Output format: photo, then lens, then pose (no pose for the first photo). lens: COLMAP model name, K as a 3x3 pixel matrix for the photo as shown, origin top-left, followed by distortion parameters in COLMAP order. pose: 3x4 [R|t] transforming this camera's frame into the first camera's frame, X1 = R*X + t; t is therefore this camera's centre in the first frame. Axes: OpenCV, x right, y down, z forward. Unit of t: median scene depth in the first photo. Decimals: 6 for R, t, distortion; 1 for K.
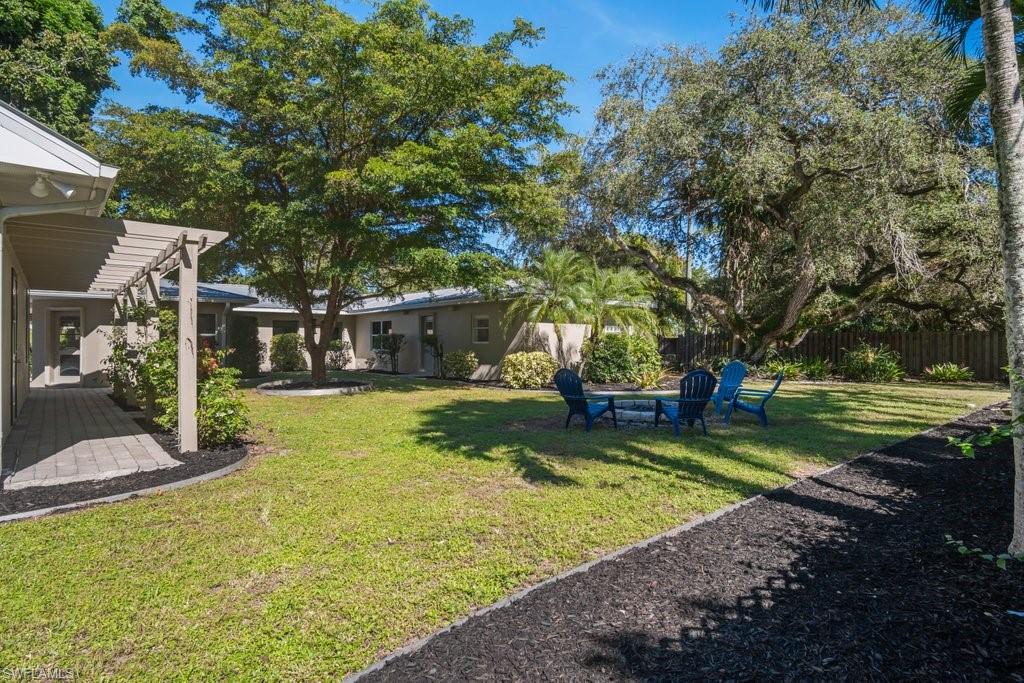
lens RADIAL K [[534.1, 0, 512.0], [0, 534.1, 341.5], [0, 0, 1]] dist [-0.031735, -0.000399]
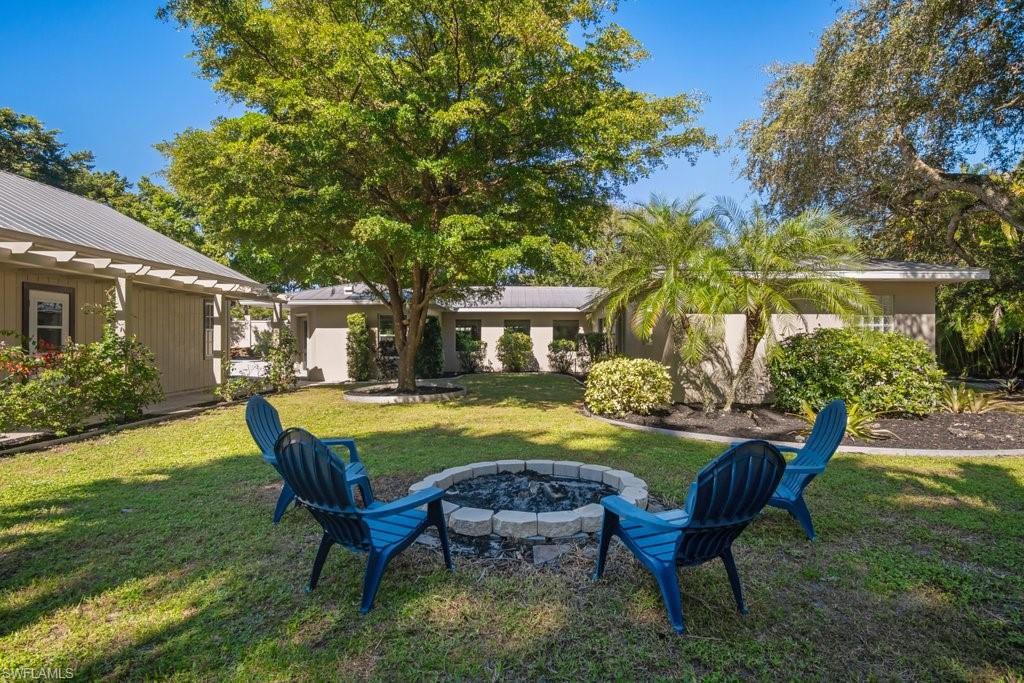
lens RADIAL K [[534.1, 0, 512.0], [0, 534.1, 341.5], [0, 0, 1]] dist [-0.031735, -0.000399]
pose [[0.791713, 0.010449, -0.610803, 0.282883], [-0.013576, 0.999908, -0.000492, 0.002608], [0.610742, 0.008682, 0.791782, 0.430496]]
